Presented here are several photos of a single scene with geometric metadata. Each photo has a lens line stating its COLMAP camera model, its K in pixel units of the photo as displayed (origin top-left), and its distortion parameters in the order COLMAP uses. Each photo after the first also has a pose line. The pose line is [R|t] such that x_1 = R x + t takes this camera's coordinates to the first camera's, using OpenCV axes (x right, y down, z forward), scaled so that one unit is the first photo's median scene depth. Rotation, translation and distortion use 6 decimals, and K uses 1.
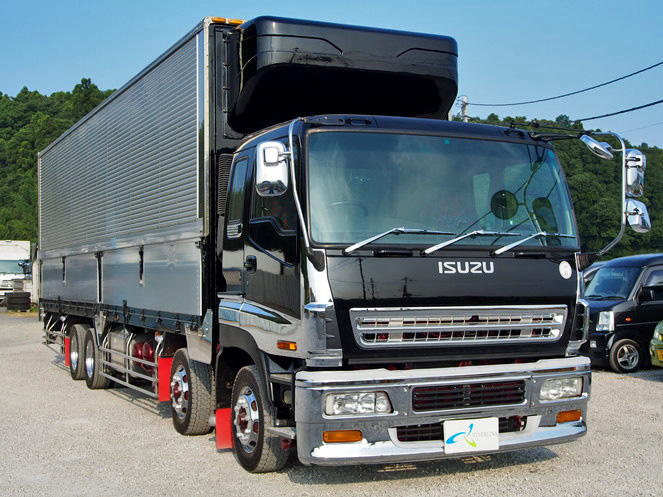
lens RADIAL K [[967.0, 0, 326.8], [0, 967.0, 249.0], [0, 0, 1]] dist [0.015818, 0.000000]
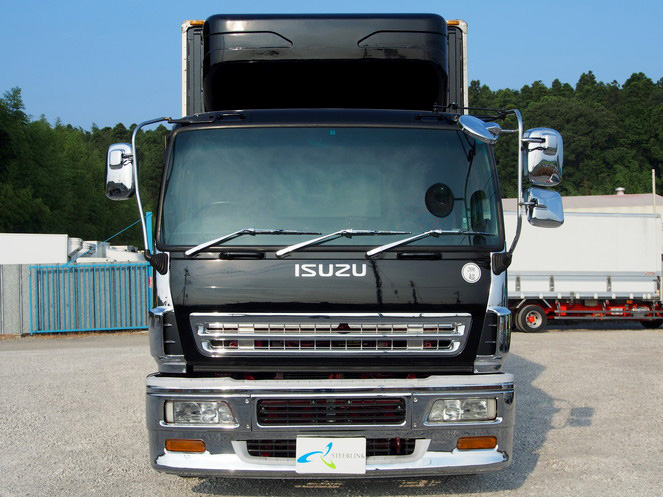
lens RADIAL K [[967.0, 0, 328.4], [0, 967.0, 250.7], [0, 0, 1]] dist [0.015818, 0.000000]
pose [[0.910239, -0.008857, -0.413988, 0.516170], [0.010224, 0.999947, 0.001086, -0.000334], [0.413956, -0.005221, 0.910282, 0.171976]]
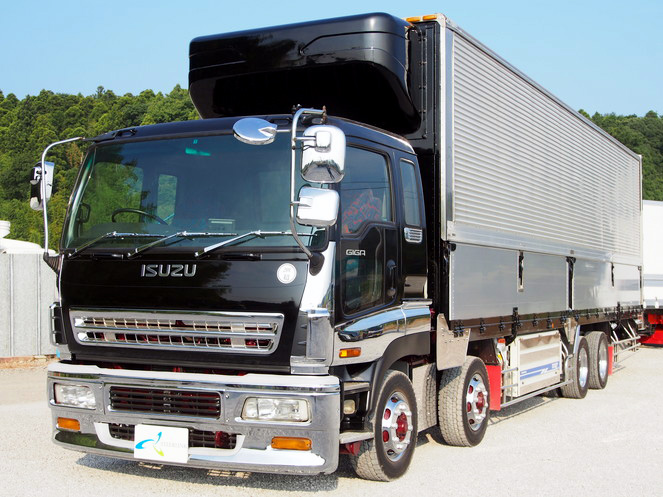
lens RADIAL K [[967.0, 0, 330.9], [0, 967.0, 248.9], [0, 0, 1]] dist [0.015818, 0.000000]
pose [[0.608347, -0.019290, -0.793437, 1.013957], [0.012565, 0.999813, -0.014673, 0.013636], [0.793572, -0.001043, 0.608476, 0.534011]]
